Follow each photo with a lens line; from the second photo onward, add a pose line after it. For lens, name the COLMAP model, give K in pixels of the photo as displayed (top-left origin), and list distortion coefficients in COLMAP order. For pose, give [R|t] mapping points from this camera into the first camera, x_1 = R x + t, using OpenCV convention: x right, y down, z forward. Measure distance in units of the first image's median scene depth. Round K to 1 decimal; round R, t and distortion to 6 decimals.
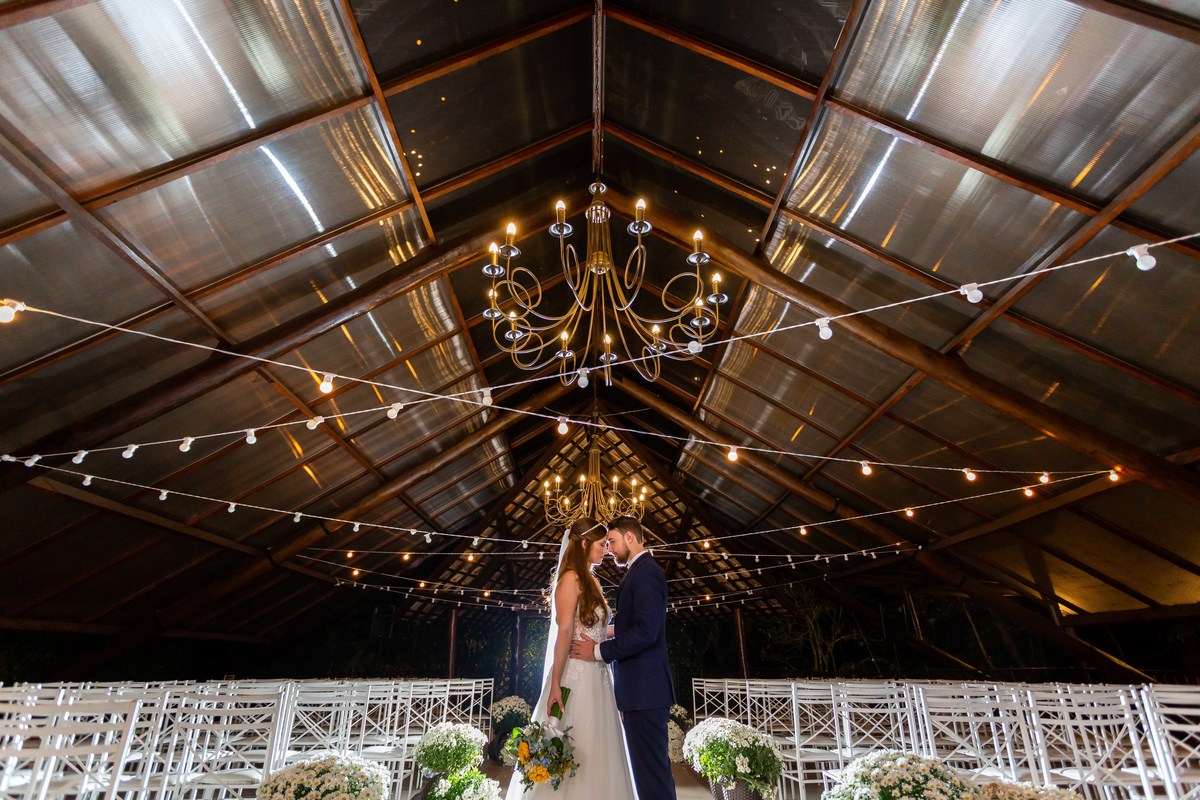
lens RADIAL K [[580.8, 0, 602.8], [0, 580.8, 384.2], [0, 0, 1]] dist [0.001765, 0.000405]
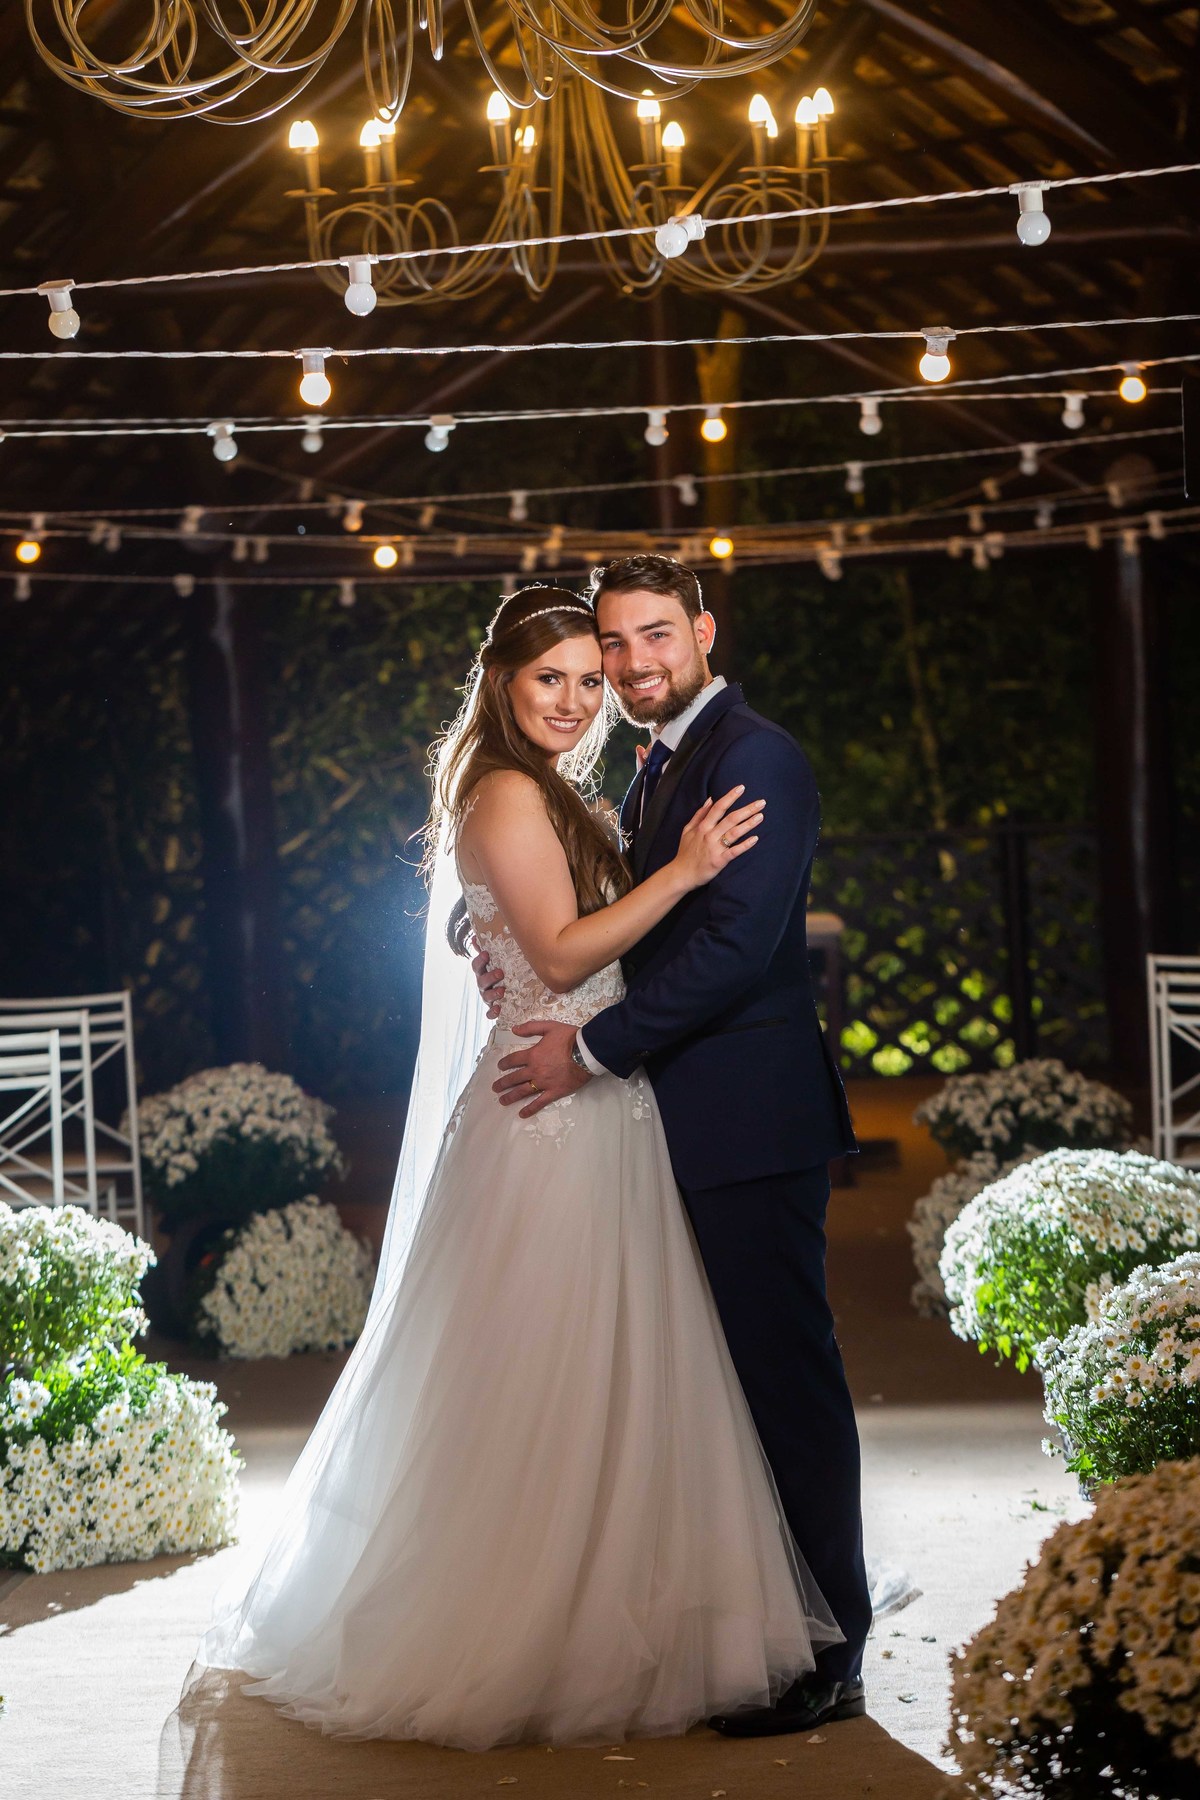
lens RADIAL K [[5471.6, 0, 600.0], [0, 5471.6, 900.0], [0, 0, 1]] dist [0.018513, -3.230017]
pose [[0.997071, -0.034723, -0.068144, 0.175835], [0.062583, 0.882570, 0.465997, -0.670364], [0.043961, -0.468897, 0.882158, -1.096476]]
